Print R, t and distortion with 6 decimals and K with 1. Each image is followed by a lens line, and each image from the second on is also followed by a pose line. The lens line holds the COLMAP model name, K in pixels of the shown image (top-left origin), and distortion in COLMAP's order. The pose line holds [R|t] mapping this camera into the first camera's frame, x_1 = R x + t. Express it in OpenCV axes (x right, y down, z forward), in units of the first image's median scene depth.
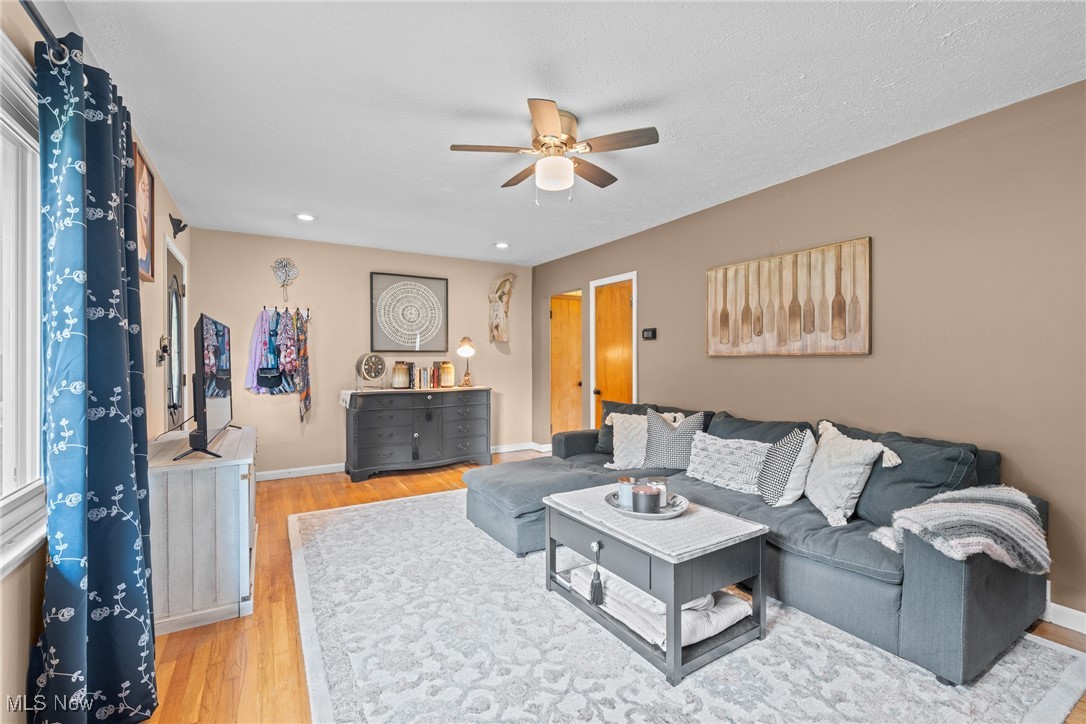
lens RADIAL K [[464.7, 0, 543.5], [0, 464.7, 366.8], [0, 0, 1]] dist [-0.004418, -0.000006]
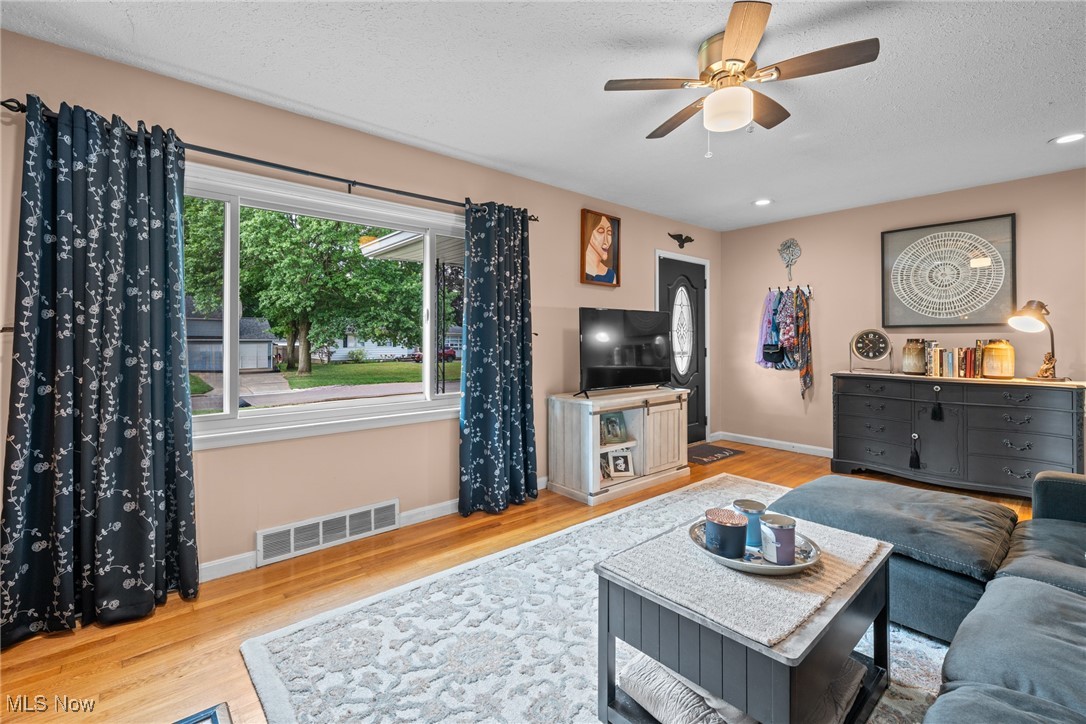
lens RADIAL K [[478.1, 0, 538.1], [0, 478.1, 337.4], [0, 0, 1]] dist [0.003723, 0.000054]
pose [[0.168471, 0.001415, -0.985706, 0.537369], [-0.015928, 0.999872, -0.001287, -0.004564], [0.985578, 0.015917, 0.168472, 0.346734]]
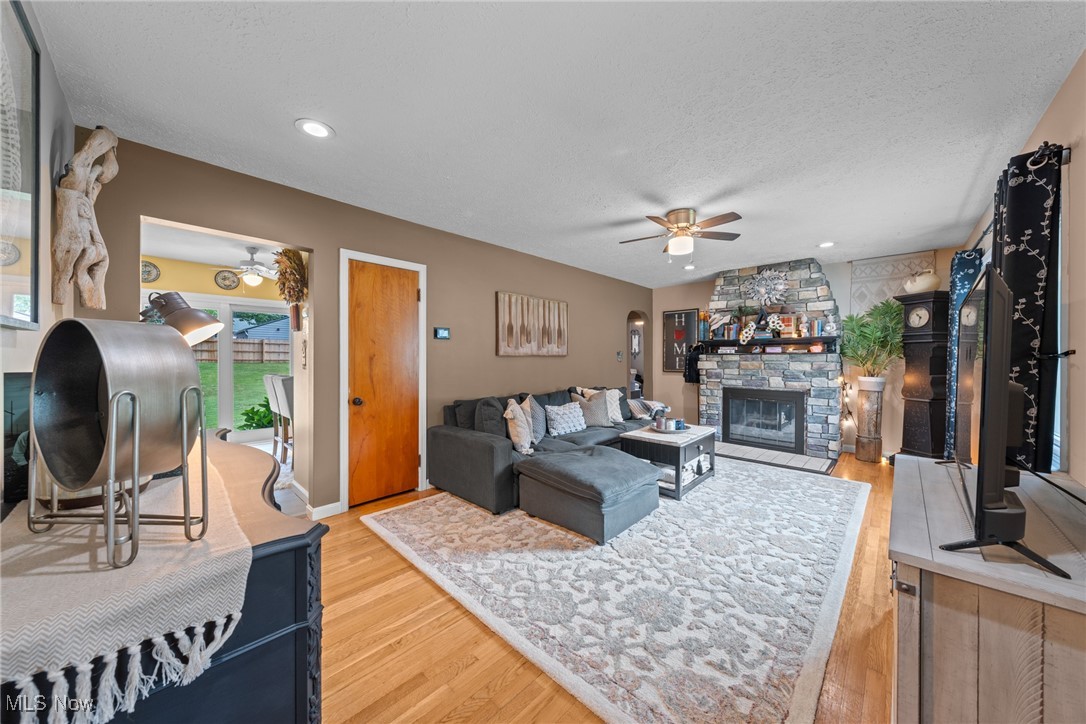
lens RADIAL K [[370.4, 0, 545.2], [0, 370.4, 359.5], [0, 0, 1]] dist [-0.001745, -0.000122]
pose [[-0.266815, -0.003656, 0.963741, -0.748875], [0.015860, 0.999841, 0.008183, -0.019223], [-0.963617, 0.017468, -0.266714, 1.213271]]
